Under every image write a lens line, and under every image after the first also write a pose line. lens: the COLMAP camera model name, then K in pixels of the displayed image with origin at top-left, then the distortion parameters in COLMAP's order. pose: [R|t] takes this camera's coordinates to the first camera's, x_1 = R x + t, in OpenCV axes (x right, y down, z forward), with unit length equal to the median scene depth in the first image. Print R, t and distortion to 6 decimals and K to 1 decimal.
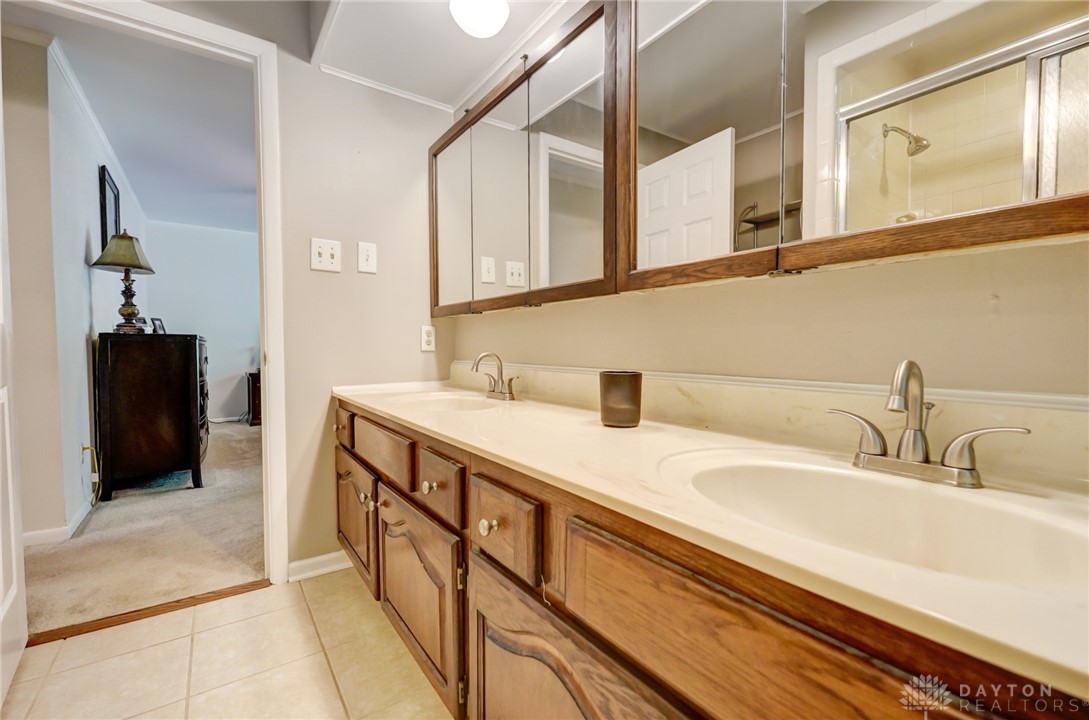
lens RADIAL K [[459.1, 0, 540.9], [0, 459.1, 363.7], [0, 0, 1]] dist [0.000297, -0.000020]
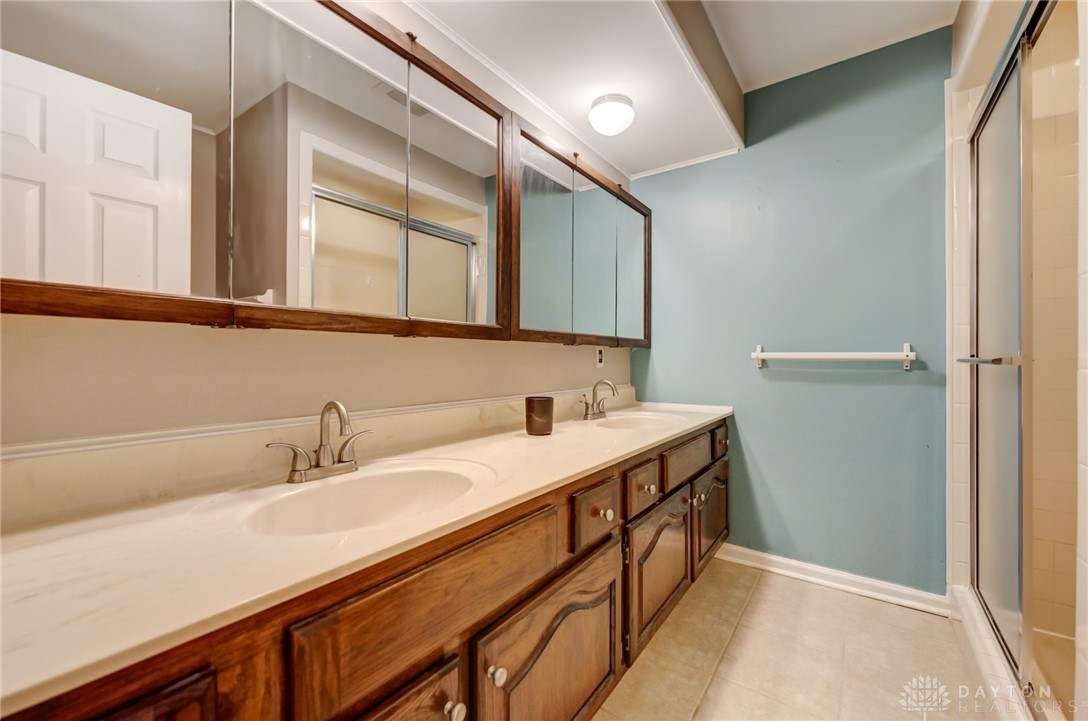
lens RADIAL K [[442.2, 0, 537.3], [0, 442.2, 358.7], [0, 0, 1]] dist [-0.001957, -0.000112]
pose [[-0.321177, 0.006483, 0.946997, -1.123350], [0.039653, 0.999192, 0.006608, -0.110247], [-0.946189, 0.039674, -0.321175, 1.392030]]
